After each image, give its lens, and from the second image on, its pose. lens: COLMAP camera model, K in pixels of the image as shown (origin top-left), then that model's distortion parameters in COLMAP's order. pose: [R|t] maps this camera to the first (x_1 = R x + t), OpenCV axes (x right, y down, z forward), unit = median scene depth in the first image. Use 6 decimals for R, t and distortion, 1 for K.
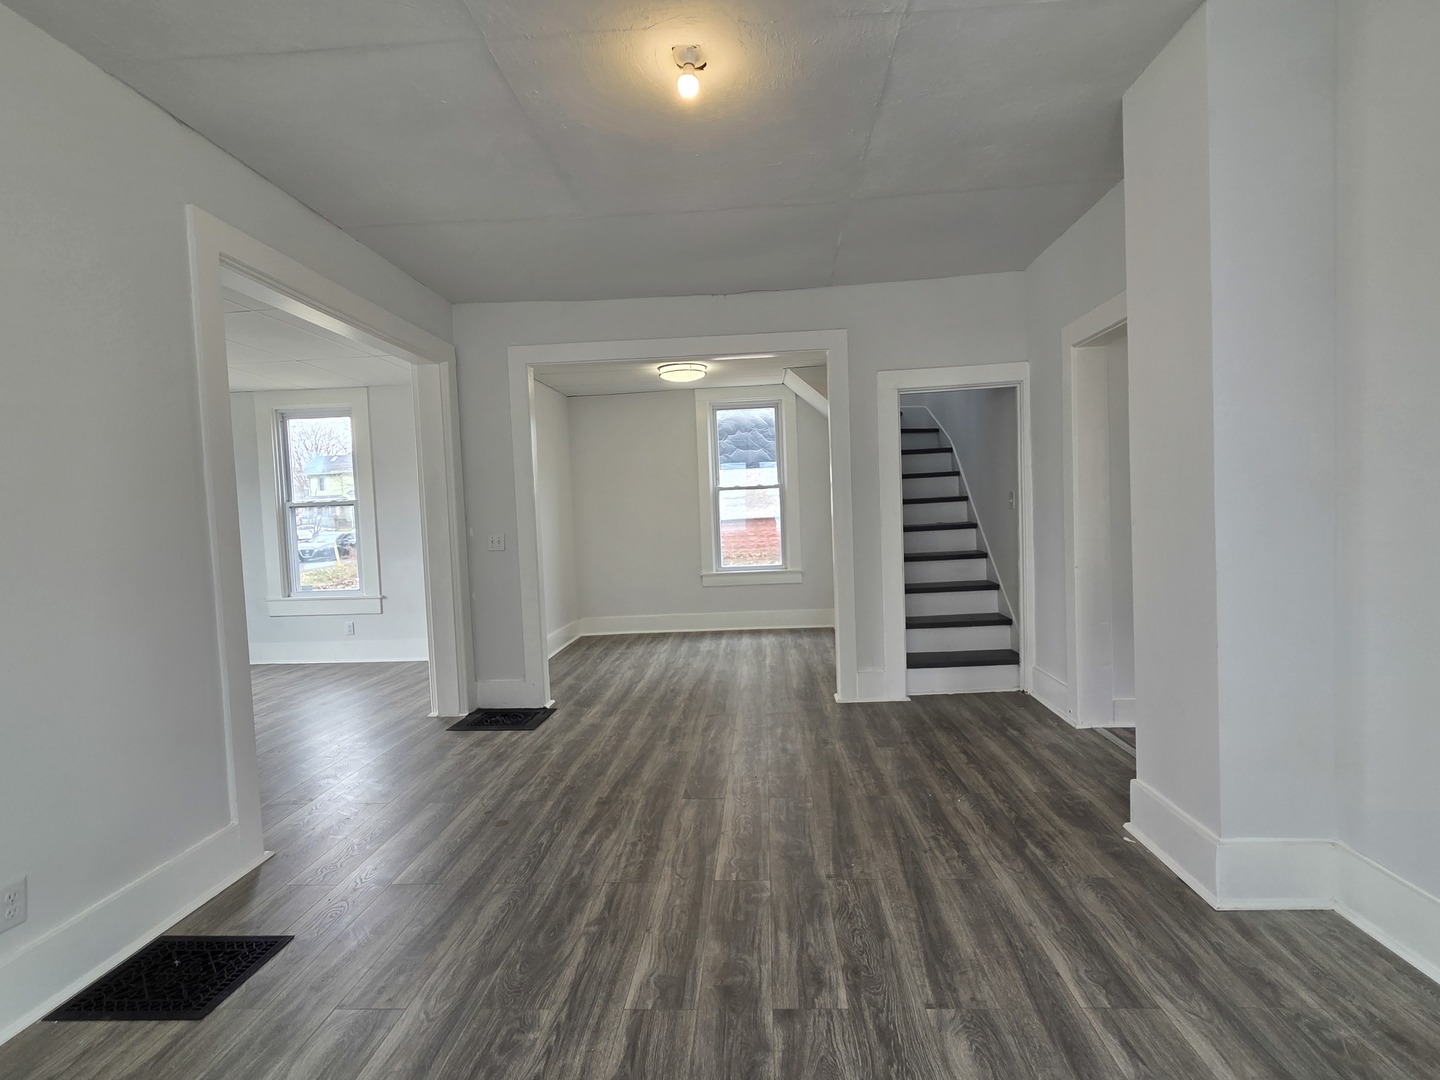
lens RADIAL K [[707.0, 0, 717.4], [0, 707.0, 542.4], [0, 0, 1]] dist [0.000089, 0.004283]
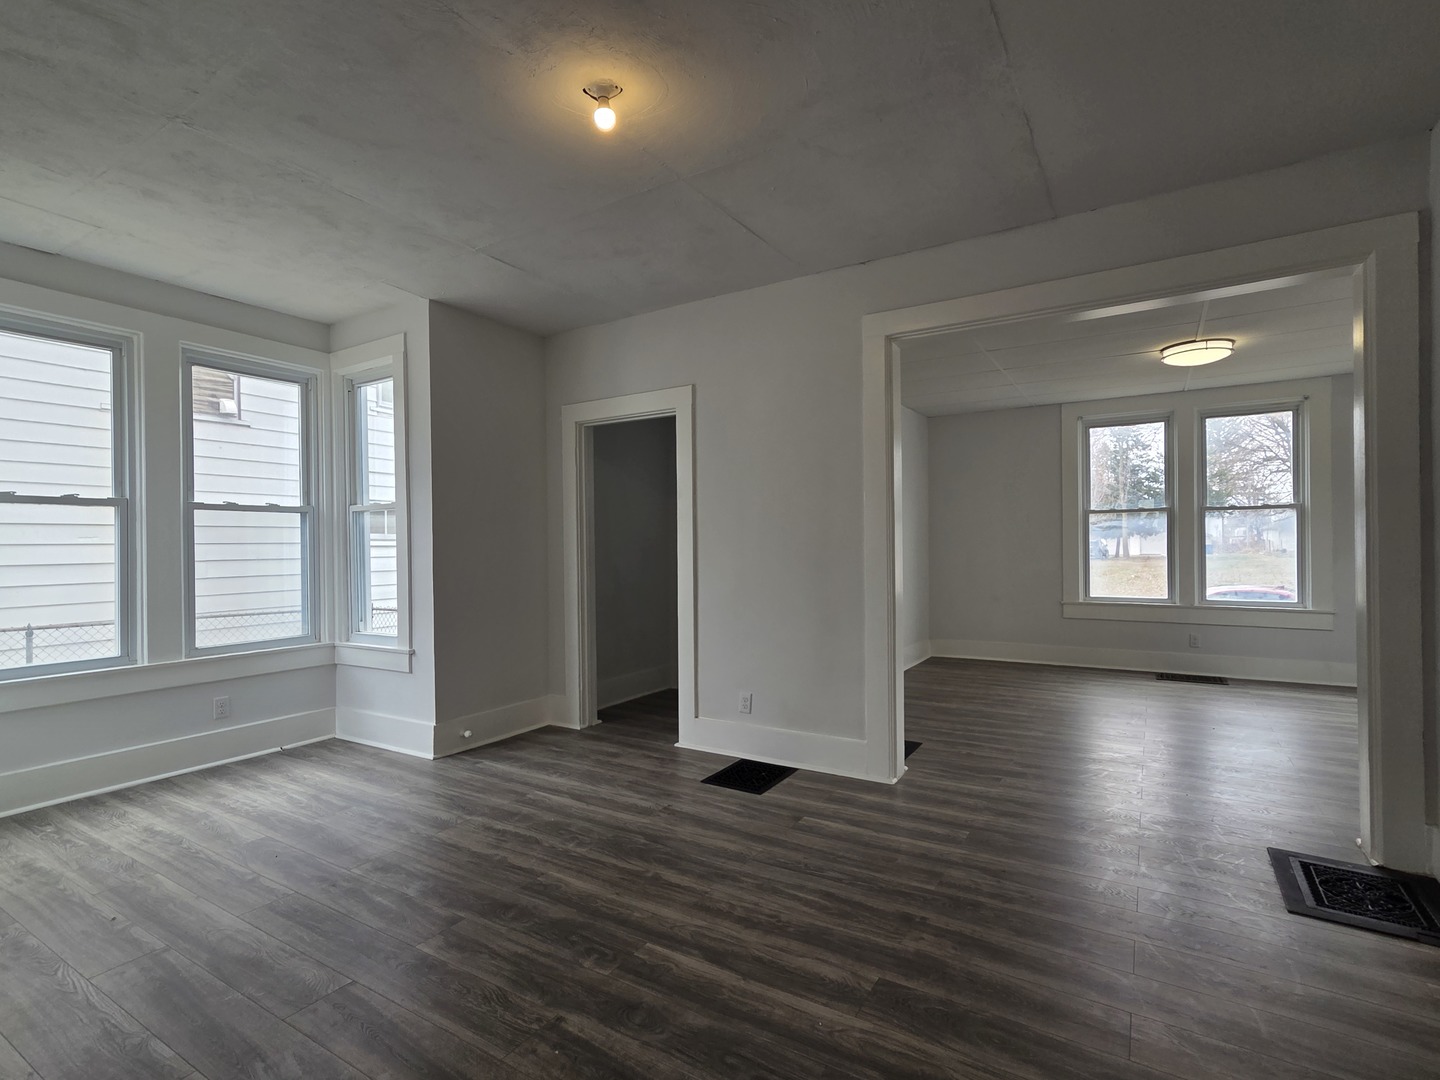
lens RADIAL K [[707.0, 0, 721.4], [0, 707.0, 542.8], [0, 0, 1]] dist [0.000089, 0.004283]
pose [[-0.481306, 0.044404, -0.875427, 0.711332], [-0.006946, 0.998492, 0.054465, -0.076495], [0.876525, 0.032295, -0.480271, 1.492206]]
